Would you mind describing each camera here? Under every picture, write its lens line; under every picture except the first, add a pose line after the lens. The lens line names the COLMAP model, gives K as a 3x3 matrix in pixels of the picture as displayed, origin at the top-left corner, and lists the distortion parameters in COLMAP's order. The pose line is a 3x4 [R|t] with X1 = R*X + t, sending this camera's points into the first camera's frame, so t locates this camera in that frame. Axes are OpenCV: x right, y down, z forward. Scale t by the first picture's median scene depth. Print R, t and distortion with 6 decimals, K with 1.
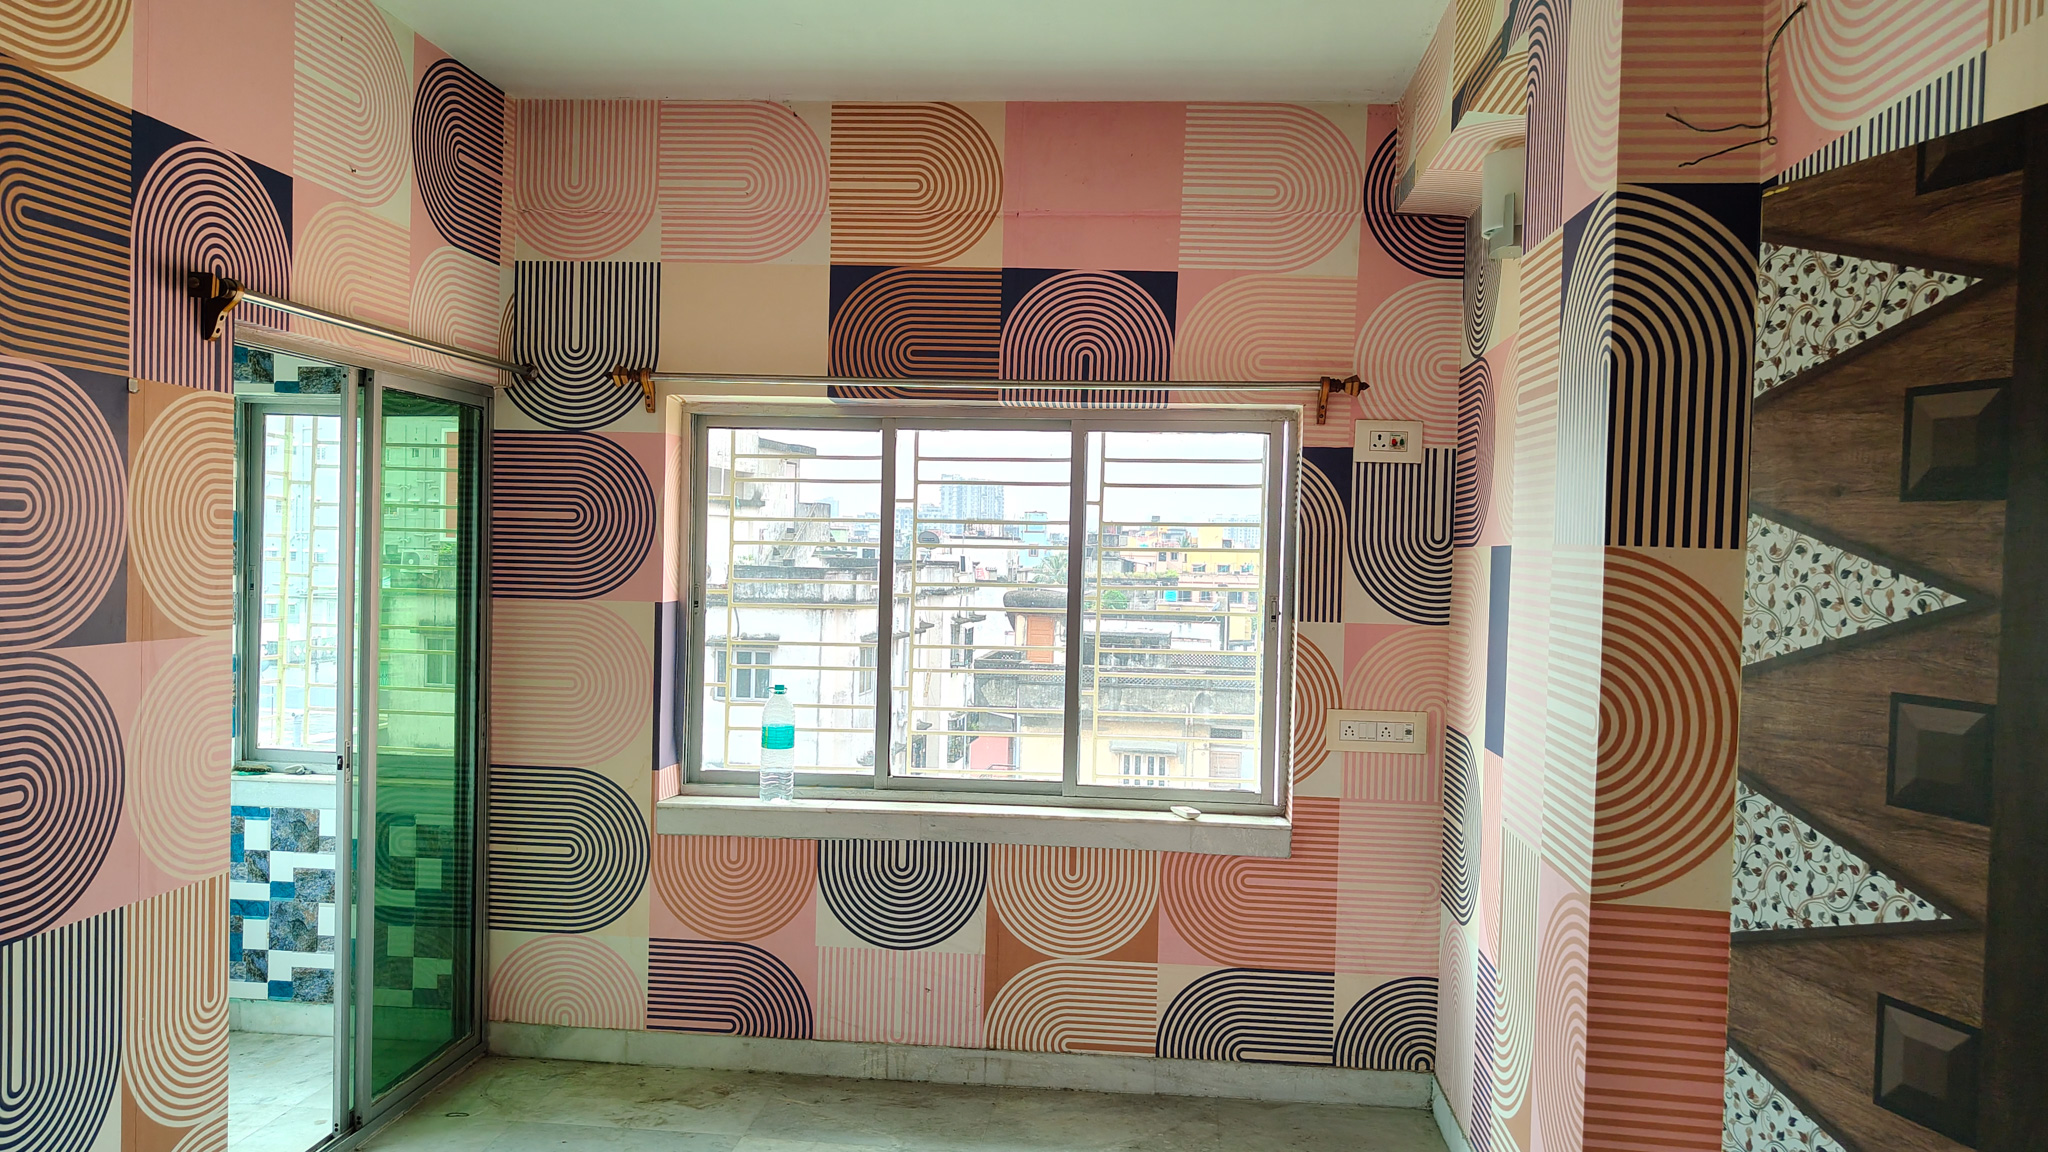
lens RADIAL K [[1451.5, 0, 1023.9], [0, 1451.5, 576.6], [0, 0, 1]] dist [0.012351, -0.010586]
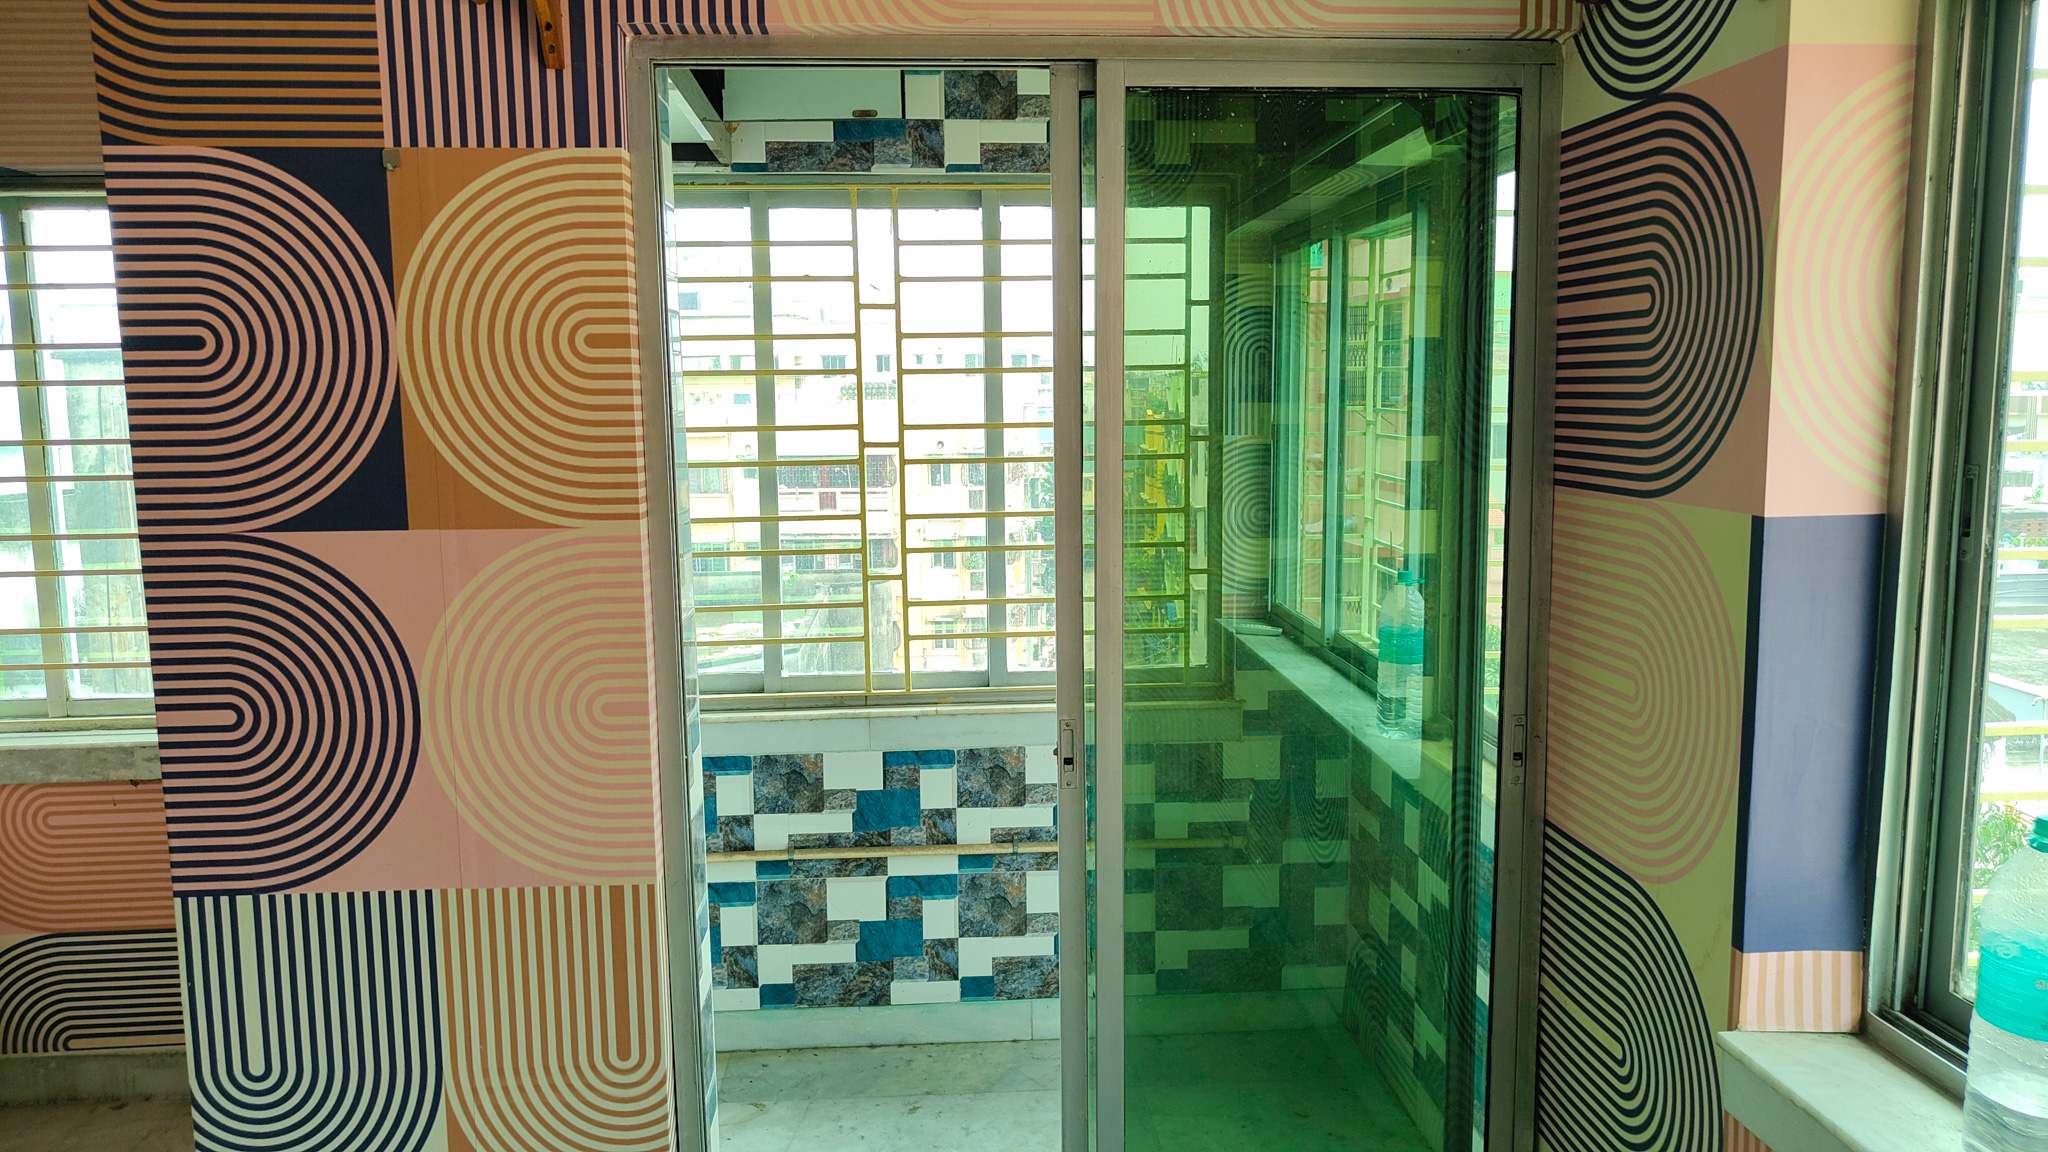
lens RADIAL K [[1451.5, 0, 1014.5], [0, 1451.5, 557.1], [0, 0, 1]] dist [0.012351, -0.010586]
pose [[0.166654, 0.099730, -0.980959, 0.129339], [-0.006528, 0.994962, 0.100044, -0.014603], [0.985994, -0.010269, 0.166466, 1.157985]]
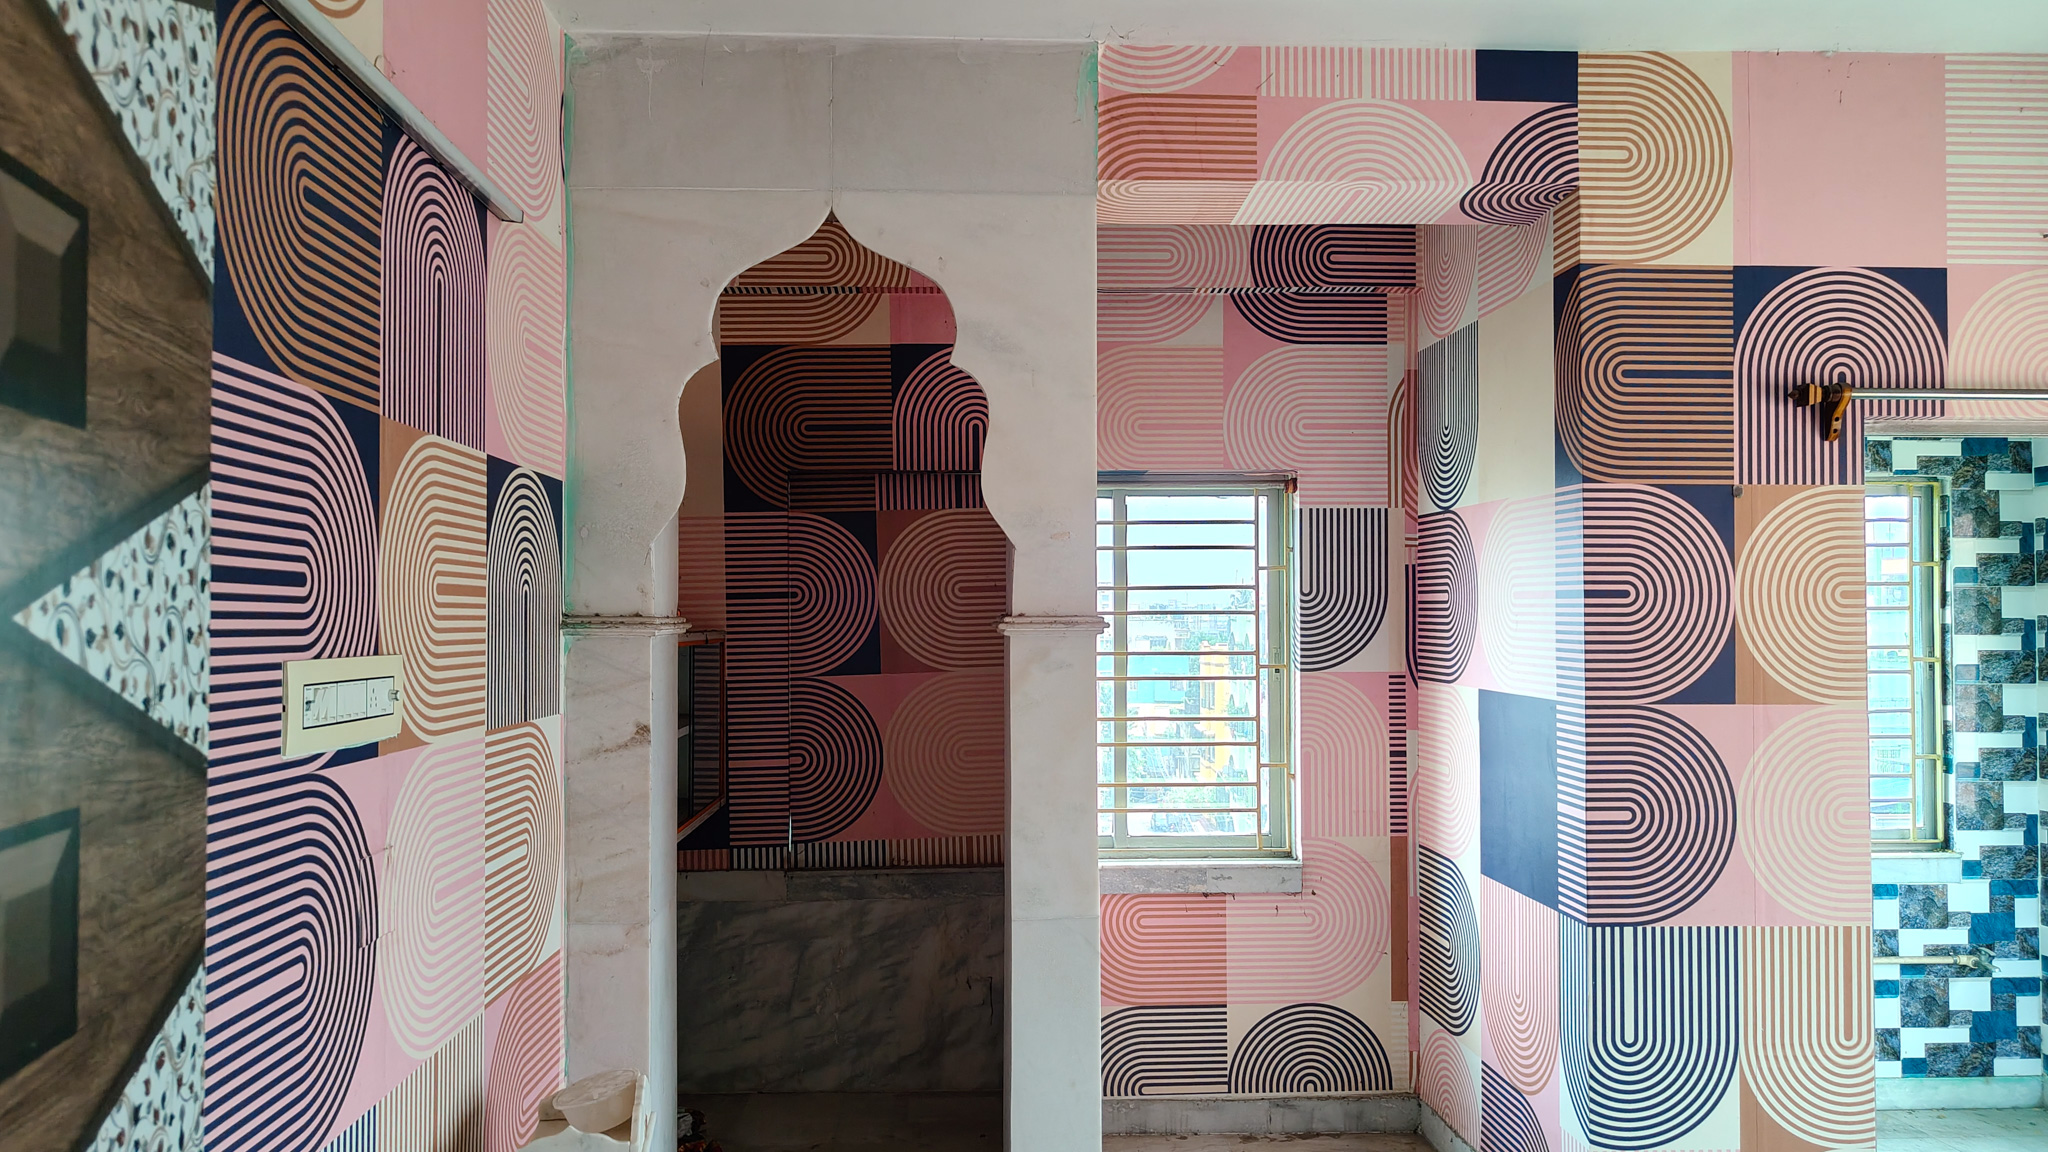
lens RADIAL K [[1451.5, 0, 1028.4], [0, 1451.5, 581.0], [0, 0, 1]] dist [0.012351, -0.010586]
pose [[0.149765, -0.041007, -0.987871, 0.480983], [-0.018325, 0.998853, -0.044242, 0.006997], [0.988552, 0.024729, 0.148842, 0.237741]]
